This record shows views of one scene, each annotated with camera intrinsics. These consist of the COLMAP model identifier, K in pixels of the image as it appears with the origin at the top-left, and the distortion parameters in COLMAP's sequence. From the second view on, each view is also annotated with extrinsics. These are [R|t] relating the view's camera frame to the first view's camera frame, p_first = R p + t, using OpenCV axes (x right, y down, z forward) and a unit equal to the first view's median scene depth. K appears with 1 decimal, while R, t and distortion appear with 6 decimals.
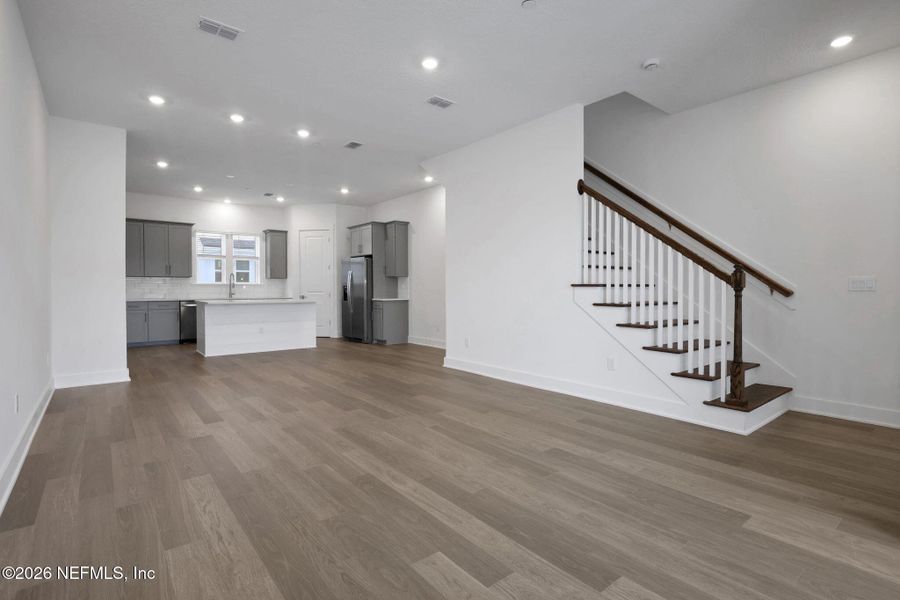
lens RADIAL K [[442.8, 0, 450.0], [0, 442.8, 300.0], [0, 0, 1]] dist [-0.026825, 0.000333]
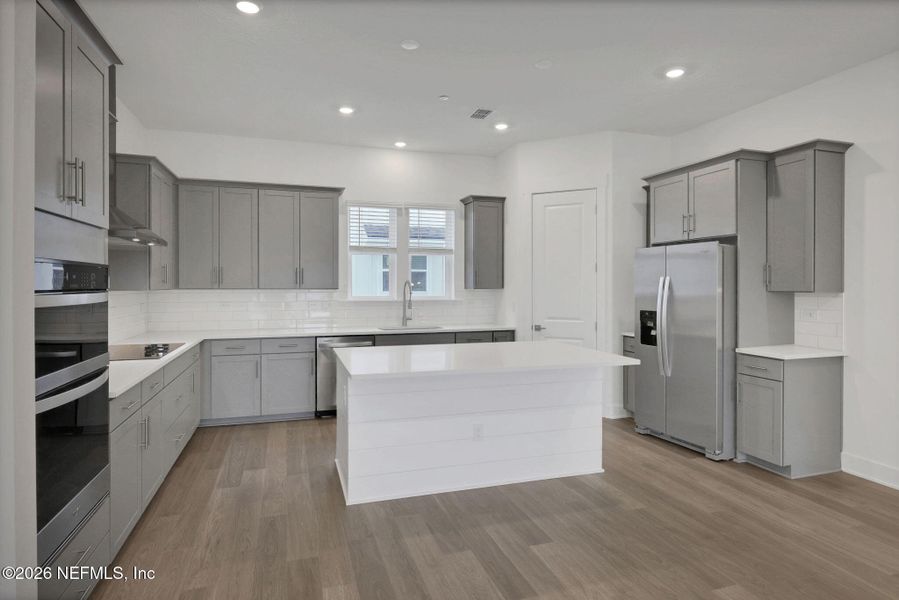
lens RADIAL K [[503.8, 0, 448.0], [0, 503.8, 287.2], [0, 0, 1]] dist [-0.000508, -0.000097]
pose [[0.933487, 0.002897, -0.358599, -0.242867], [-0.010305, 0.999771, -0.018747, -0.043763], [0.358462, 0.021195, 0.933304, 0.471896]]
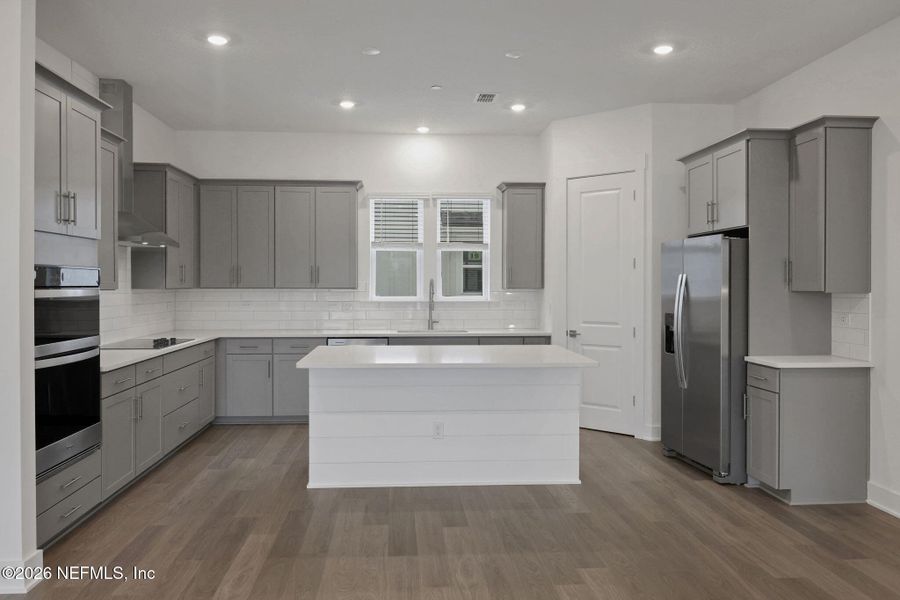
lens RADIAL K [[683.5, 0, 438.0], [0, 683.5, 292.5], [0, 0, 1]] dist [0.004156, 0.000916]
pose [[0.816340, 0.008235, -0.577513, -0.062466], [-0.016002, 0.999837, -0.008362, -0.041994], [0.577350, 0.016068, 0.816339, 0.413659]]
